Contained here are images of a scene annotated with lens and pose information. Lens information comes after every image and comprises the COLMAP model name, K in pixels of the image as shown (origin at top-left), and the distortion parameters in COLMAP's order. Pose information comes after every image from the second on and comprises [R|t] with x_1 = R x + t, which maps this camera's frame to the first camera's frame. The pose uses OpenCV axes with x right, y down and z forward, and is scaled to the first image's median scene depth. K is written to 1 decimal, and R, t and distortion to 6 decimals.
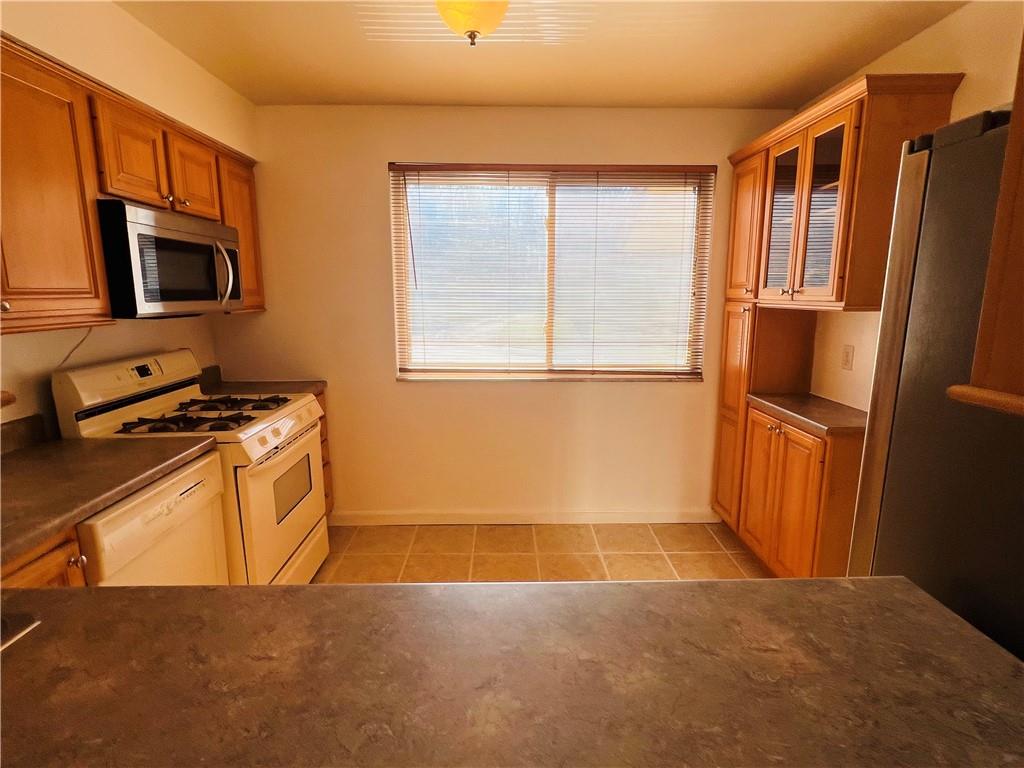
lens RADIAL K [[510.6, 0, 512.1], [0, 510.6, 386.3], [0, 0, 1]] dist [0.006093, 0.000991]
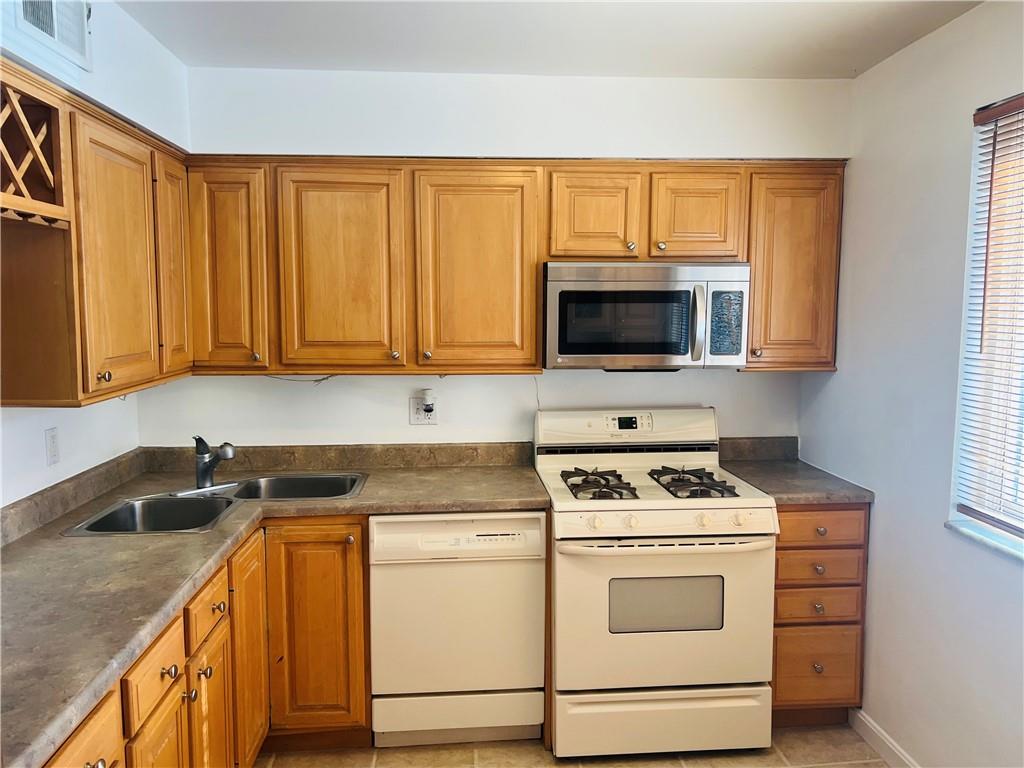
lens RADIAL K [[770.7, 0, 513.8], [0, 770.7, 378.9], [0, 0, 1]] dist [0.040533, -0.000523]
pose [[0.063745, 0.094092, -0.993521, 0.708567], [-0.183862, 0.979611, 0.080978, -0.193848], [0.980883, 0.177509, 0.079745, 0.684939]]
